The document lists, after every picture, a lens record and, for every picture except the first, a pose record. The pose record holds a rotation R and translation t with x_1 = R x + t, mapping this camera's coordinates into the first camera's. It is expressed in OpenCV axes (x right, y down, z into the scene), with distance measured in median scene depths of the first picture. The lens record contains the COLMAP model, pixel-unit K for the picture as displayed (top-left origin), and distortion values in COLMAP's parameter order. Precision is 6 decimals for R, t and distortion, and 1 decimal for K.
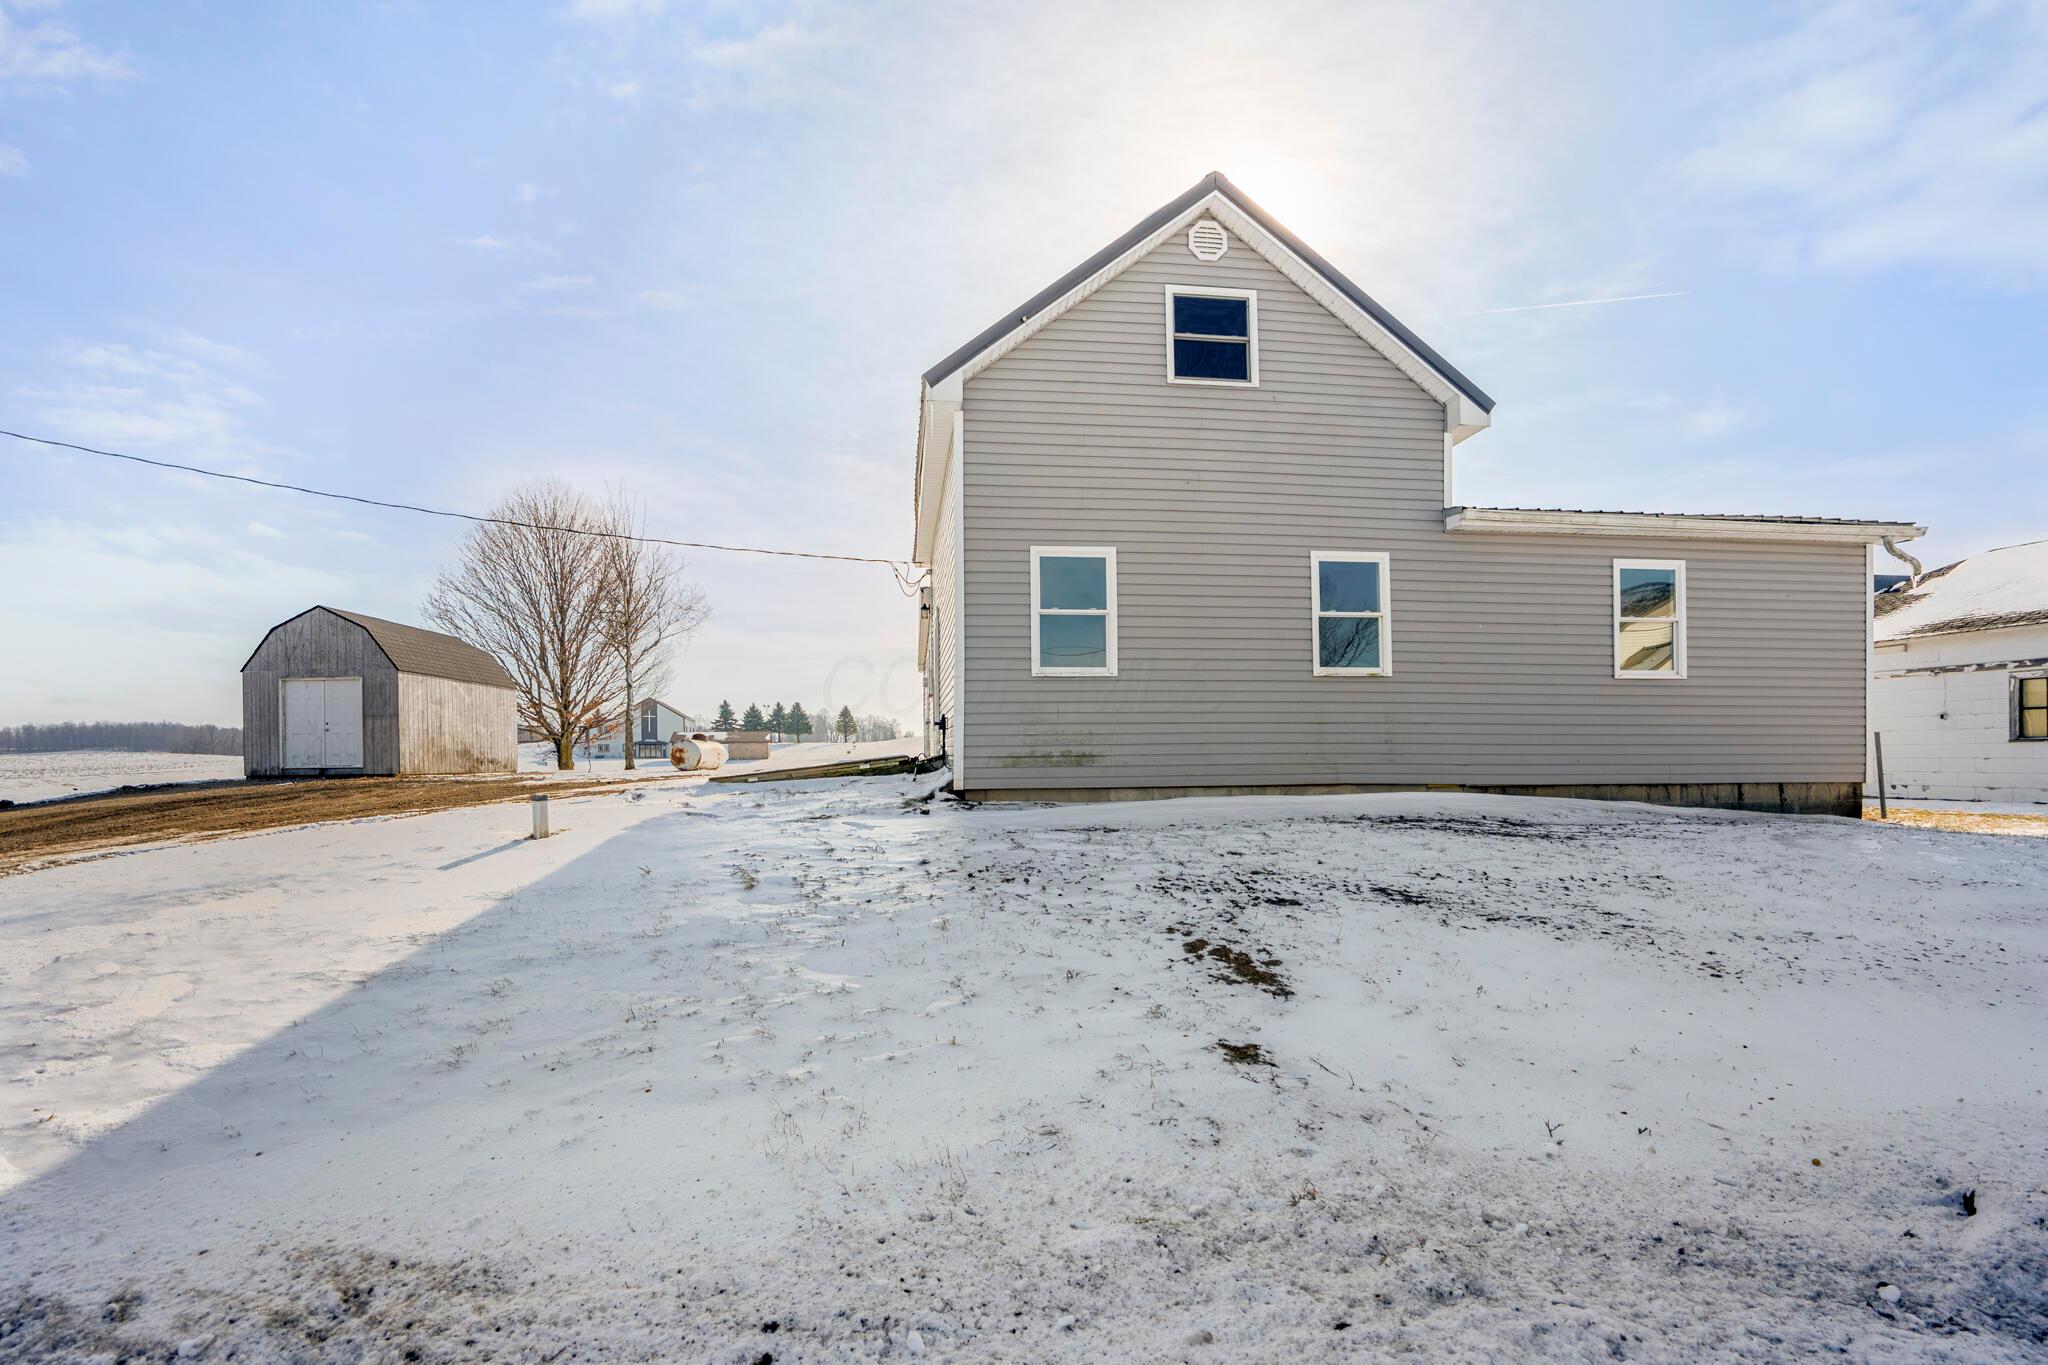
lens RADIAL K [[938.6, 0, 1022.7], [0, 938.6, 735.2], [0, 0, 1]] dist [-0.003283, 0.000114]
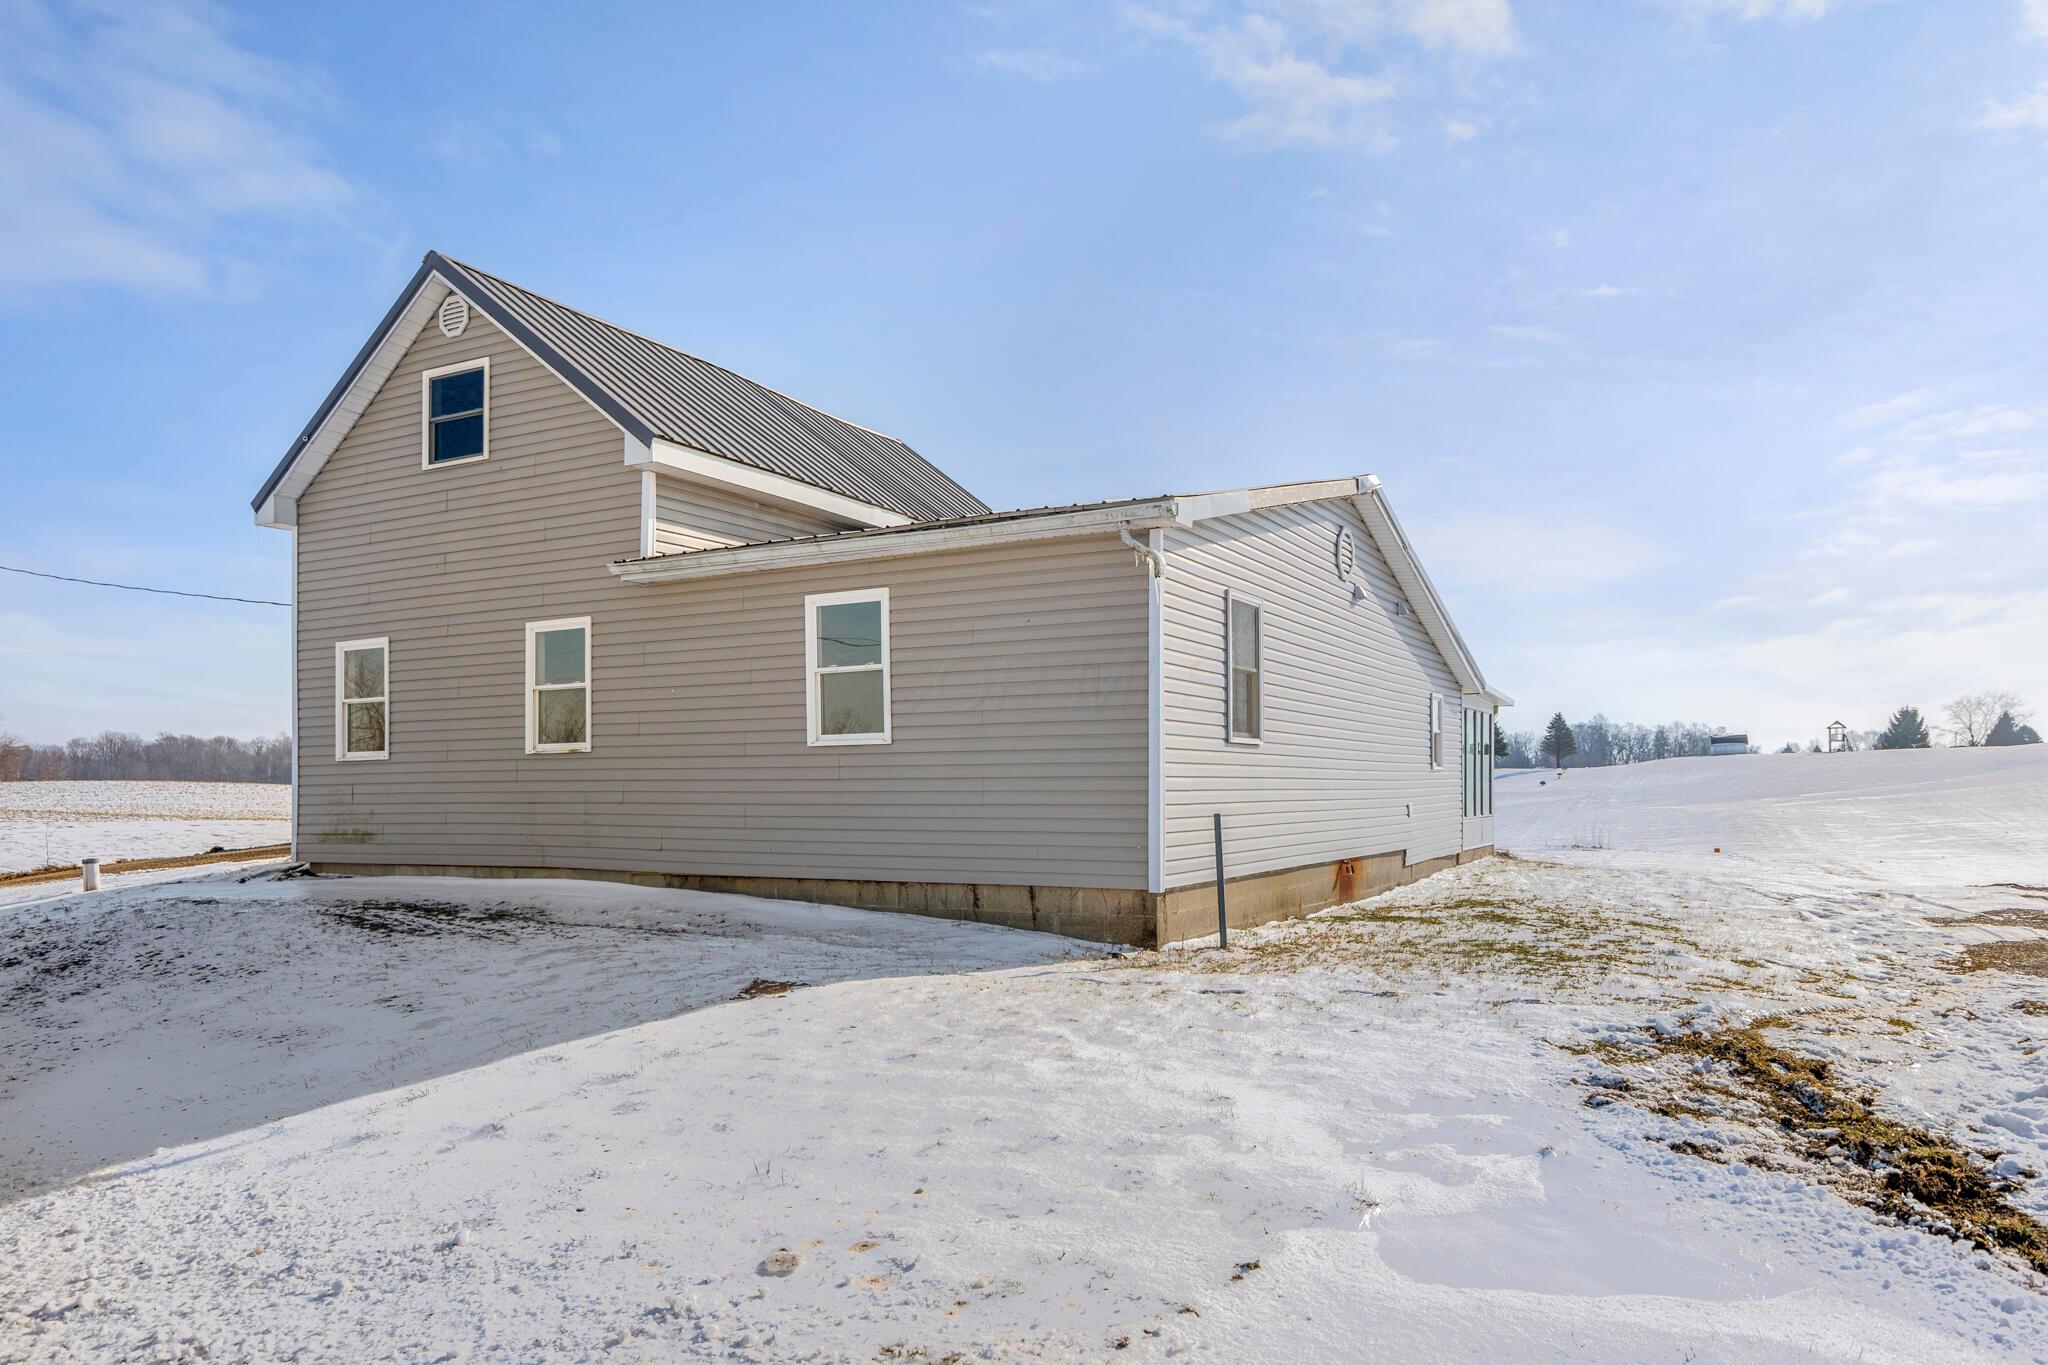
lens RADIAL K [[1349.8, 0, 1022.4], [0, 1349.8, 869.6], [0, 0, 1]] dist [0.003277, 0.002850]
pose [[0.804020, 0.028439, -0.593922, 1.523206], [-0.003345, 0.999056, 0.043311, -0.006545], [0.594593, -0.032836, 0.803356, 0.186050]]
